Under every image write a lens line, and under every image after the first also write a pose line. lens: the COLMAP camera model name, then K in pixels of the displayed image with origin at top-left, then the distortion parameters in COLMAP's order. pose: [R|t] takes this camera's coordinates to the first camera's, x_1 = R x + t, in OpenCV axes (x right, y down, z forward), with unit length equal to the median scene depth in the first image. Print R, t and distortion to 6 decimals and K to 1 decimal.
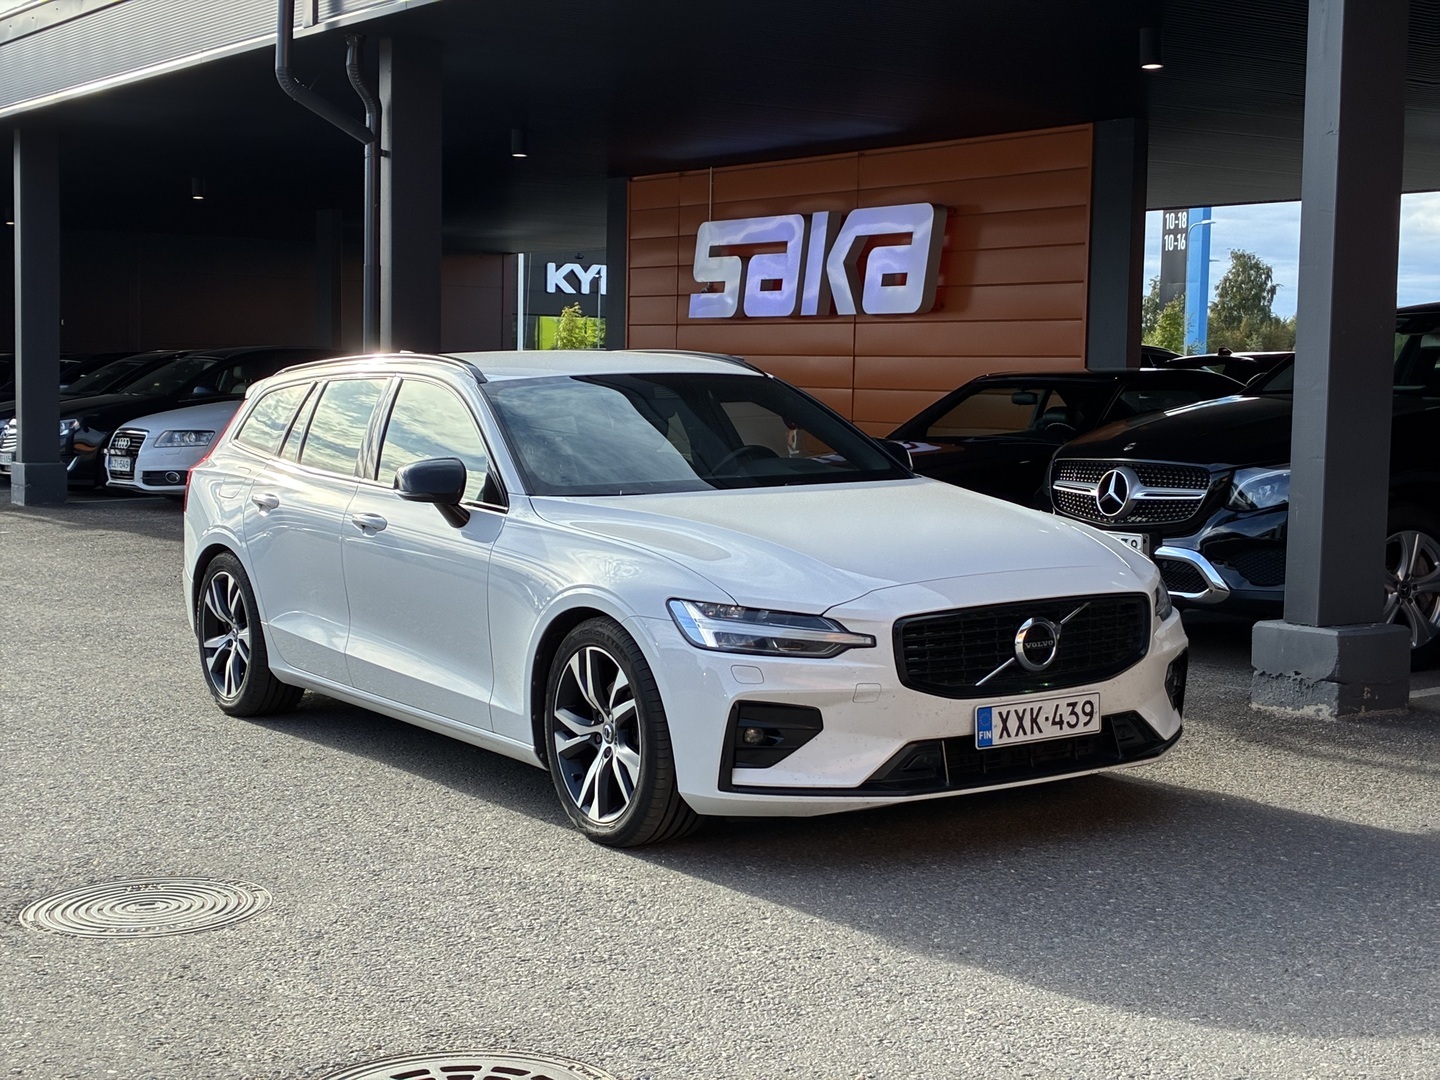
lens RADIAL K [[2209.1, 0, 717.9], [0, 2209.1, 540.3], [0, 0, 1]] dist [0.044553, 0.000000]
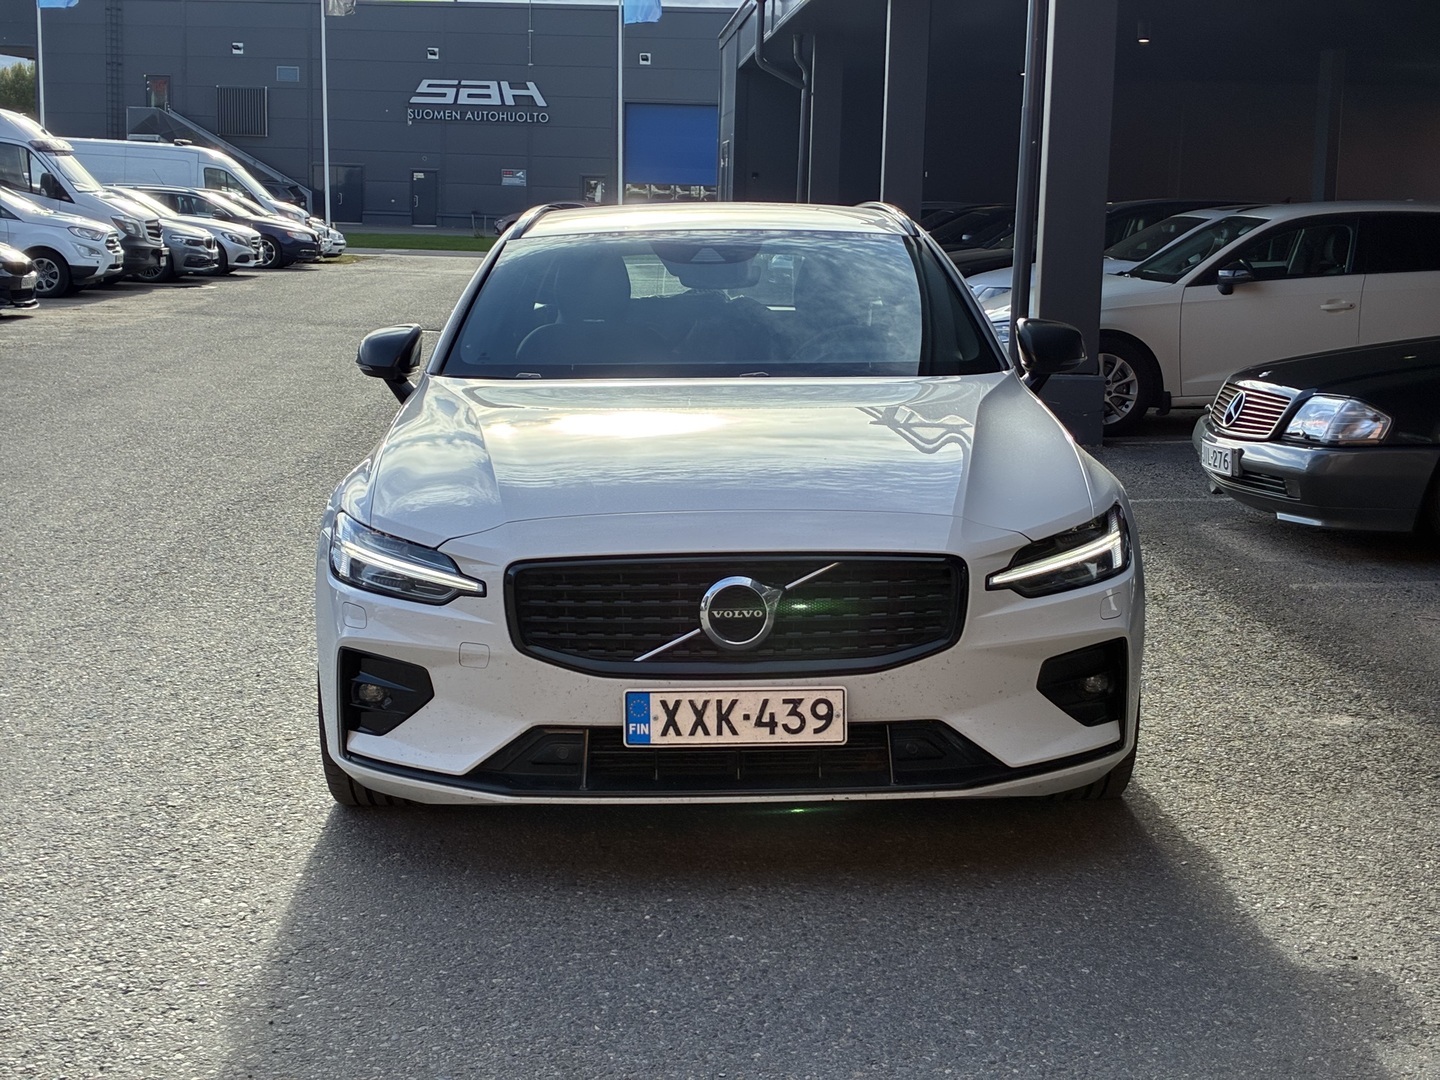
lens RADIAL K [[2209.1, 0, 719.9], [0, 2209.1, 541.0], [0, 0, 1]] dist [0.044553, 0.000000]
pose [[0.842758, 0.083642, -0.531755, 0.526046], [-0.047851, 0.995584, 0.080763, -0.034821], [0.536162, -0.042619, 0.843038, 0.393239]]
